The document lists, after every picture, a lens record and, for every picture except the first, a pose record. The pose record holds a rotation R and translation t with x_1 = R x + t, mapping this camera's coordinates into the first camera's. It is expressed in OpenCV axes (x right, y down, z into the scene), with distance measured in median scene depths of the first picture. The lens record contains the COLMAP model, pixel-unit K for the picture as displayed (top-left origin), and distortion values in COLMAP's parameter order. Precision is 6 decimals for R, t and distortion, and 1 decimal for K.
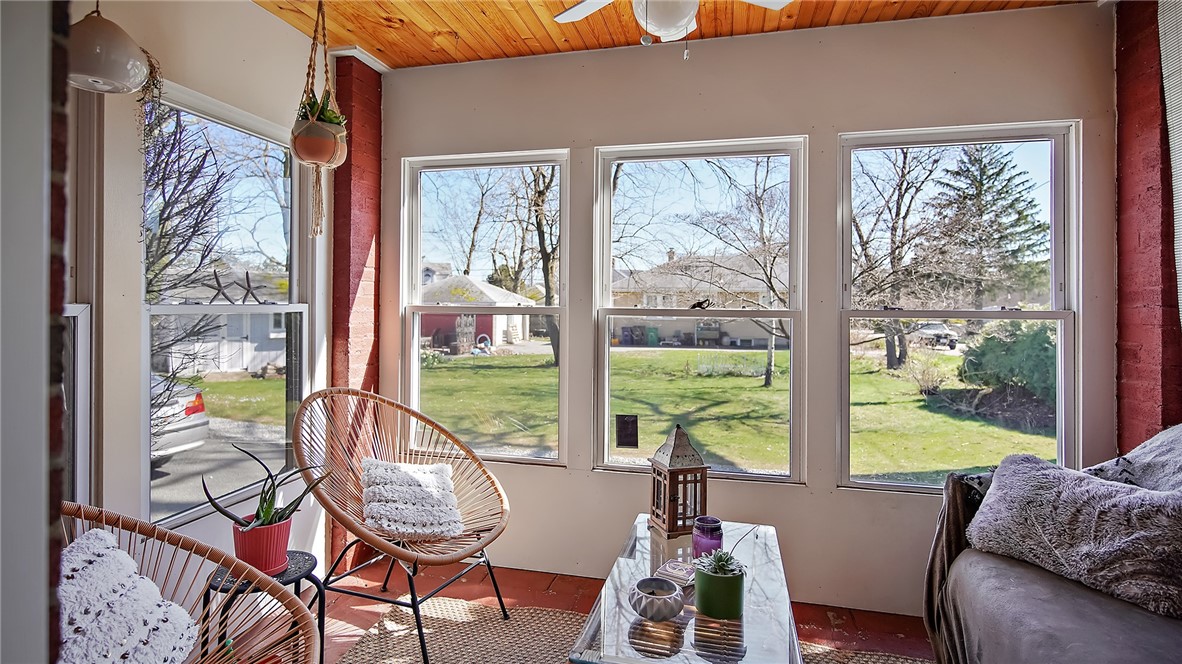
lens RADIAL K [[557.4, 0, 586.8], [0, 557.4, 309.6], [0, 0, 1]] dist [0.002042, -0.000943]
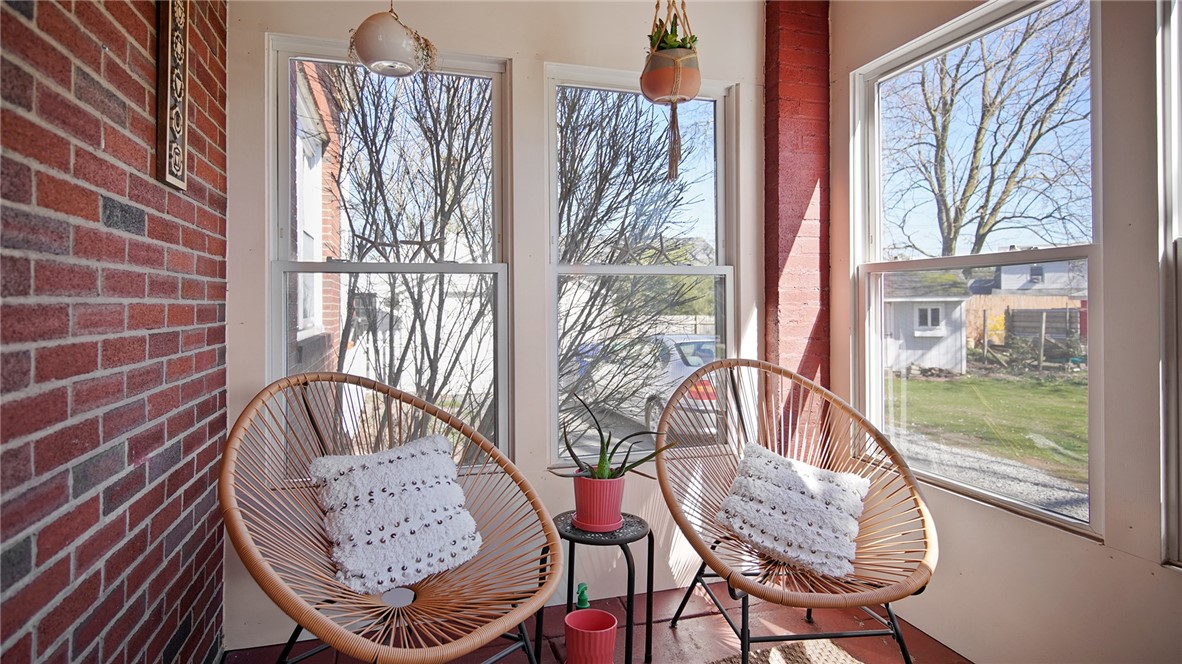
lens RADIAL K [[595.4, 0, 591.0], [0, 595.4, 307.9], [0, 0, 1]] dist [0.003151, -0.000070]
pose [[0.513522, -0.009495, -0.858024, 0.202201], [0.009166, 0.999942, -0.005580, 0.058026], [0.858028, -0.005000, 0.513579, 0.289134]]
